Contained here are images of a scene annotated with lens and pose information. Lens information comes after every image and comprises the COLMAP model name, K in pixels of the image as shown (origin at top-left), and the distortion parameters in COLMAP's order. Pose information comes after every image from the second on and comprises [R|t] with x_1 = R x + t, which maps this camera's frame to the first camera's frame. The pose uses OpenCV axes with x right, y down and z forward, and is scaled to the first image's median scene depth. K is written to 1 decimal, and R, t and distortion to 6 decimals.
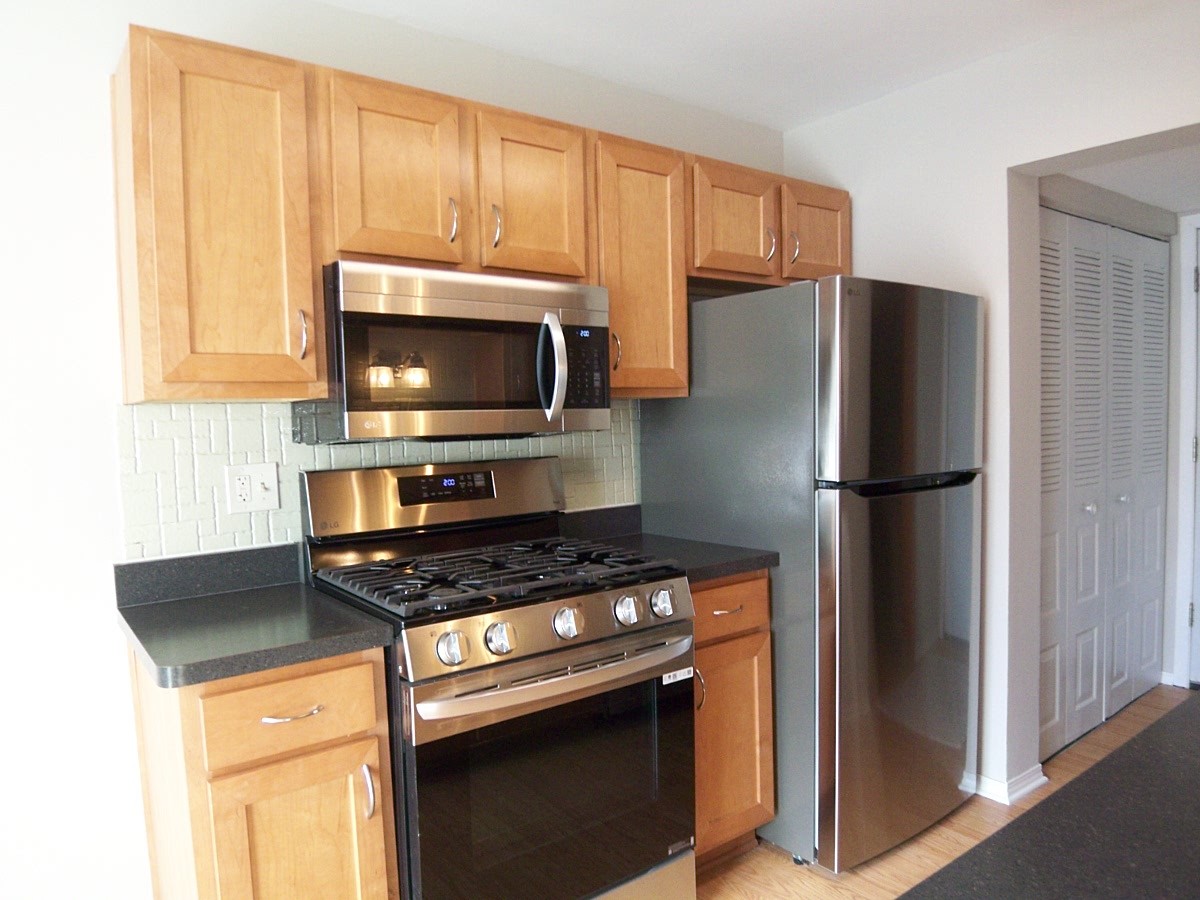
lens RADIAL K [[817.5, 0, 612.4], [0, 817.5, 468.3], [0, 0, 1]] dist [-0.009570, -0.036578]
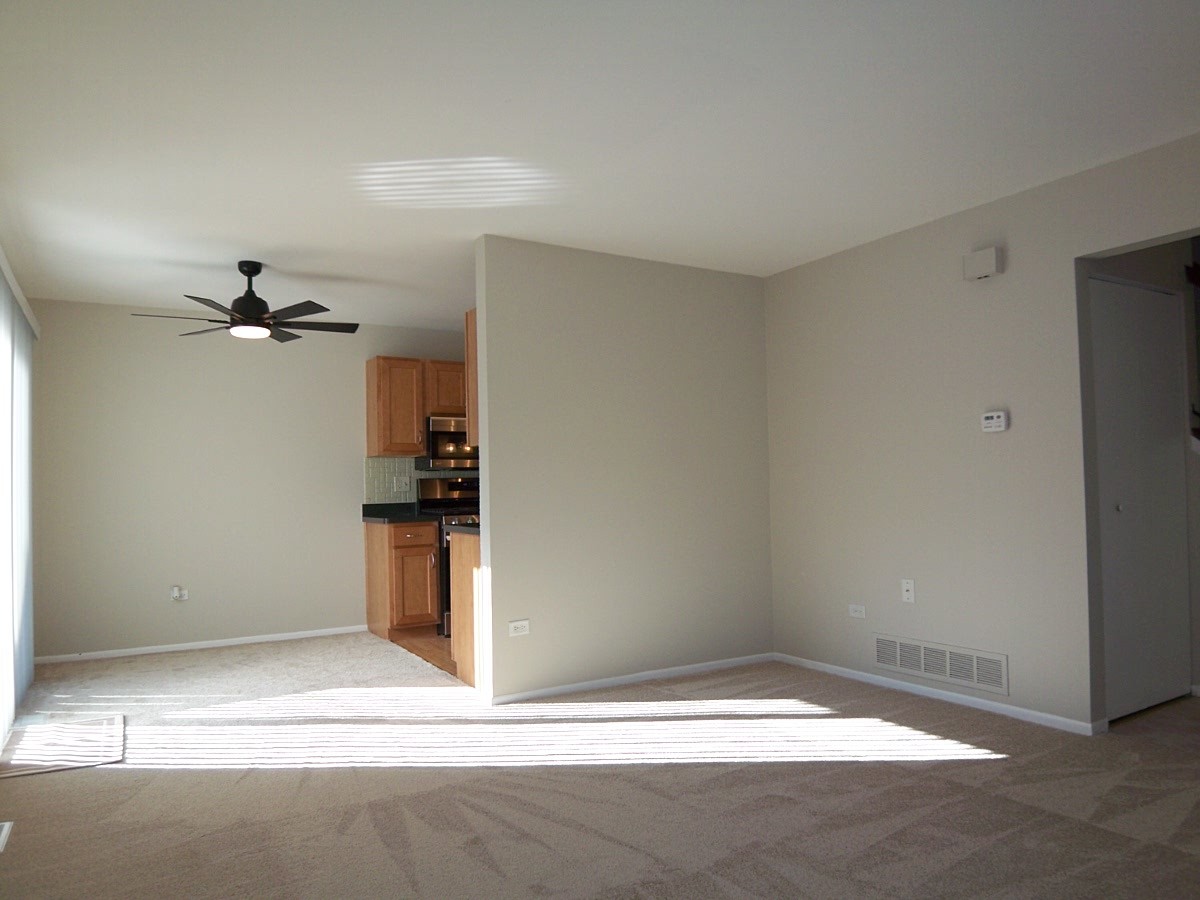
lens RADIAL K [[817.5, 0, 612.4], [0, 817.5, 468.3], [0, 0, 1]] dist [-0.009570, -0.036578]
pose [[0.993354, 0.006326, -0.114926, 0.730443], [-0.015617, 0.996662, -0.080131, 0.203798], [0.114035, 0.081393, 0.990137, -2.044623]]
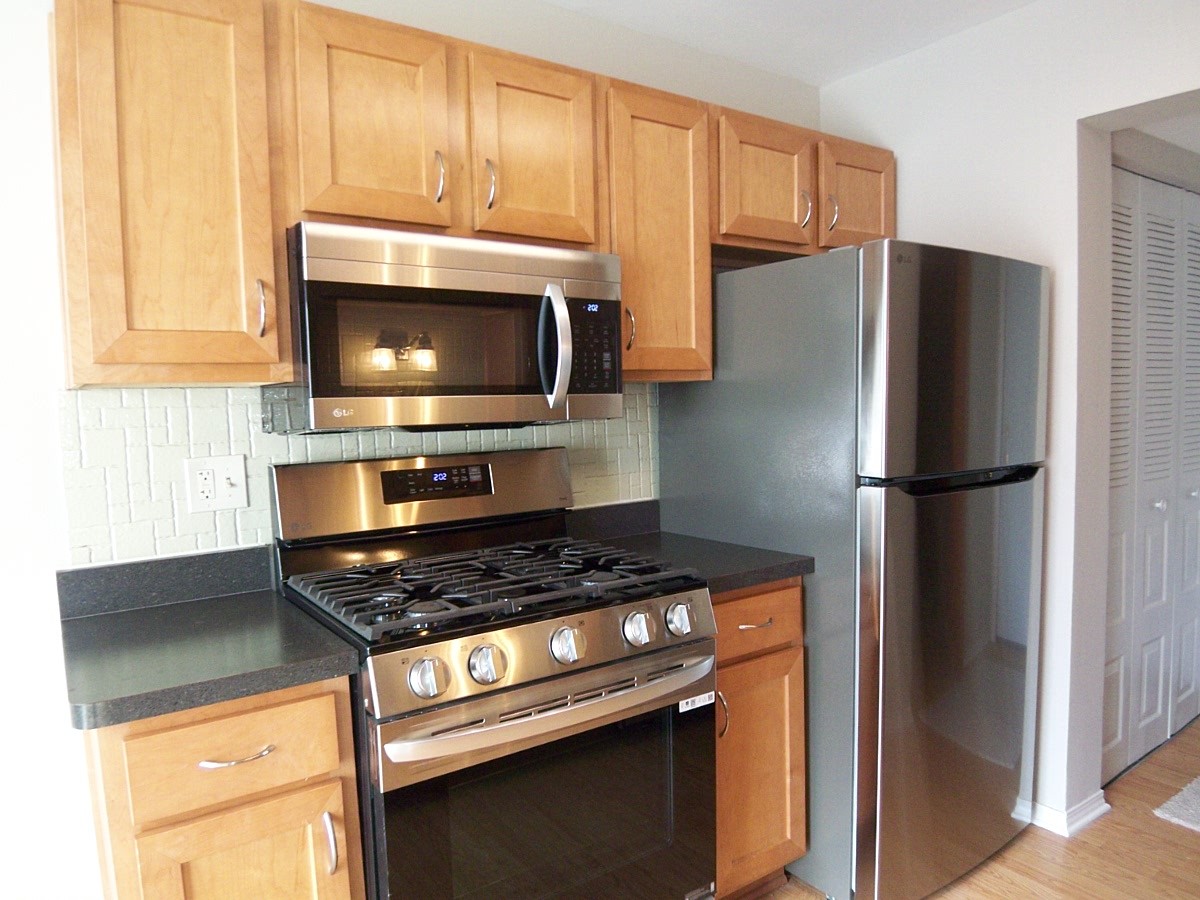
lens RADIAL K [[817.5, 0, 612.4], [0, 817.5, 468.3], [0, 0, 1]] dist [-0.009570, -0.036578]
pose [[0.999429, 0.003488, -0.033603, 0.017967], [-0.002815, 0.999795, 0.020028, -0.011380], [0.033666, -0.019922, 0.999235, 0.129088]]
